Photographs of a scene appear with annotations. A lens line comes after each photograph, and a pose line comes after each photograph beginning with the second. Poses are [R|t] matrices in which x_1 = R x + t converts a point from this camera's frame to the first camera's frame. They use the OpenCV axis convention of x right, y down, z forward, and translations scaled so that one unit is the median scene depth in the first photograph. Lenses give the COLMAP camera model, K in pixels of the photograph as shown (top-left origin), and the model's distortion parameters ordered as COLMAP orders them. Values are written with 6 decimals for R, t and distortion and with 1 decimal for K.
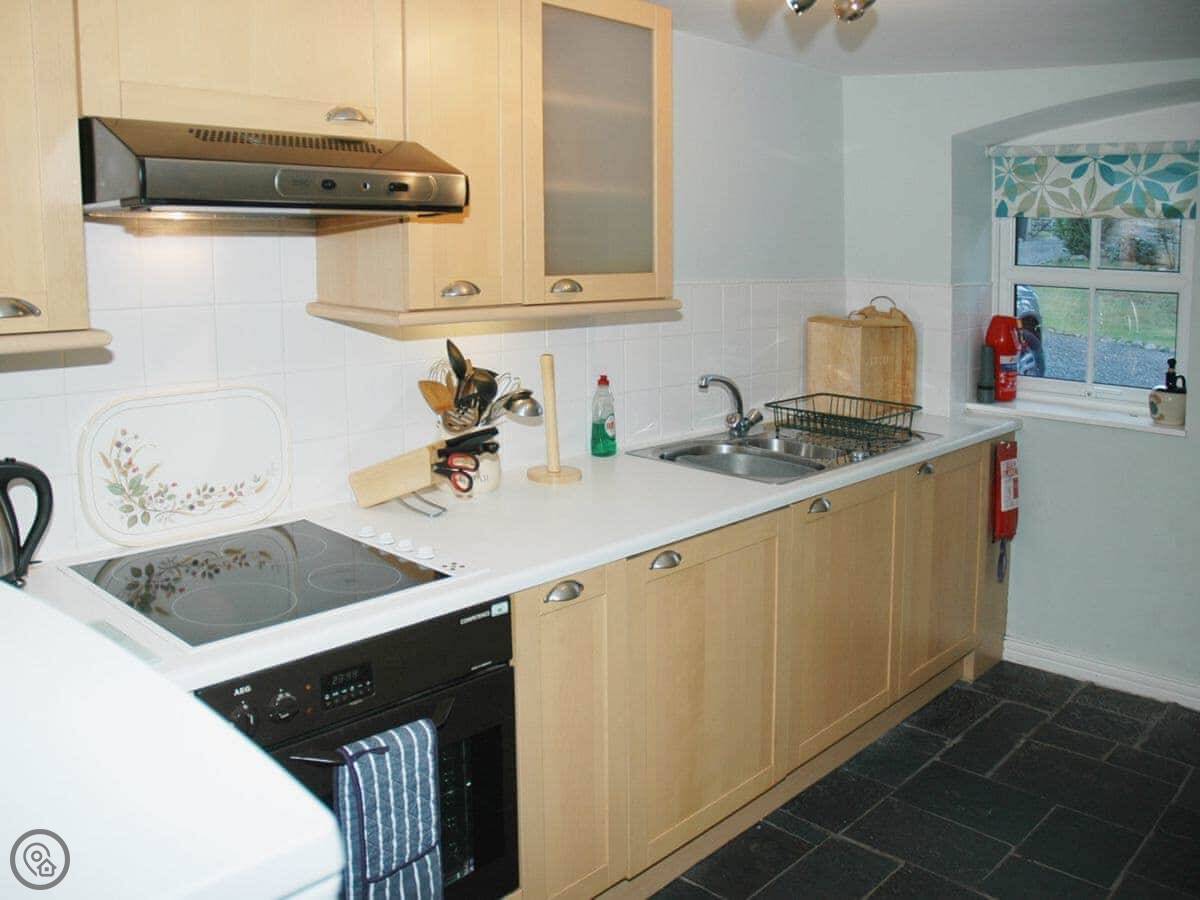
lens RADIAL K [[1036.4, 0, 600.0], [0, 1036.4, 450.0], [0, 0, 1]] dist [0.001276, -0.003456]
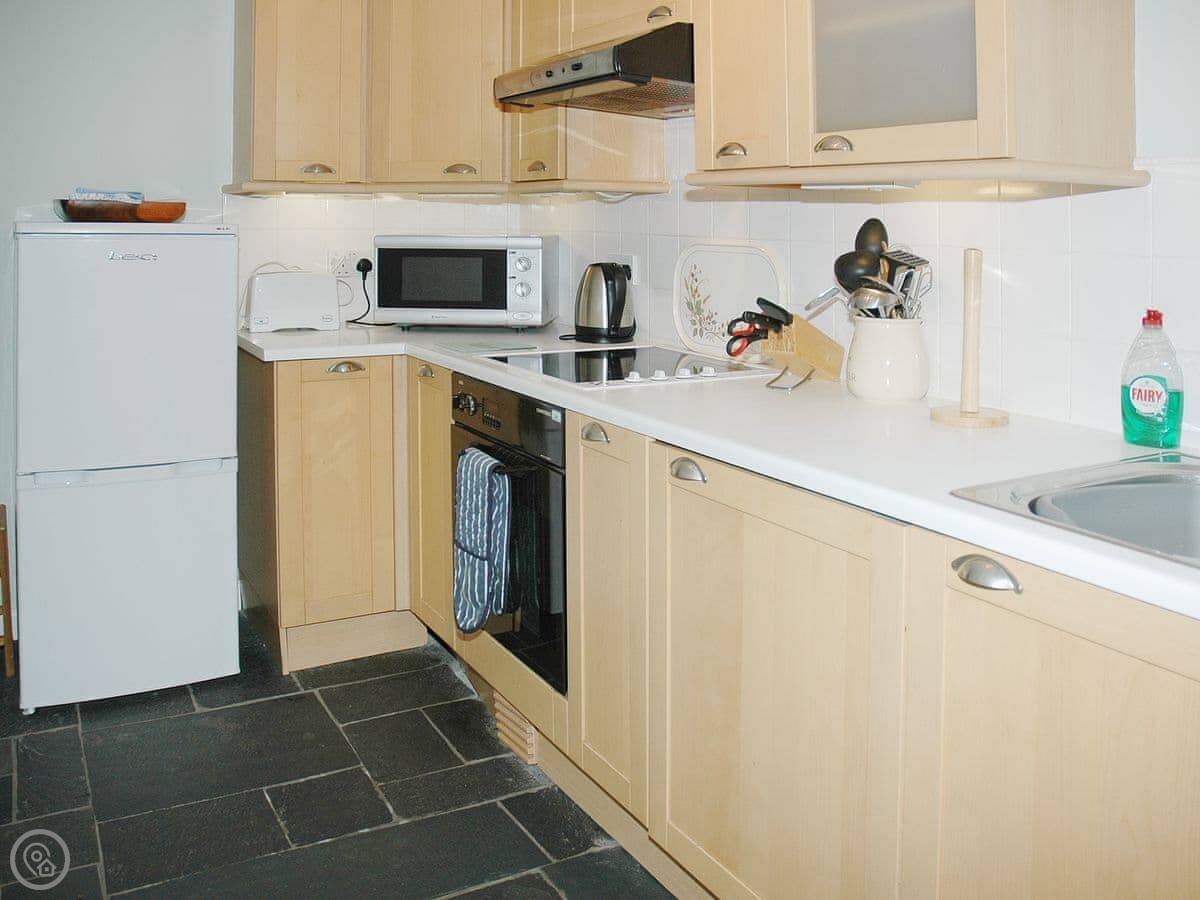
lens RADIAL K [[1086.9, 0, 600.0], [0, 1086.9, 450.0], [0, 0, 1]] dist [-0.092226, -0.005008]
pose [[-0.277469, 0.189409, -0.941878, 0.997411], [-0.203542, 0.946529, 0.250306, -0.121830], [0.938926, 0.261164, -0.224080, 1.251471]]
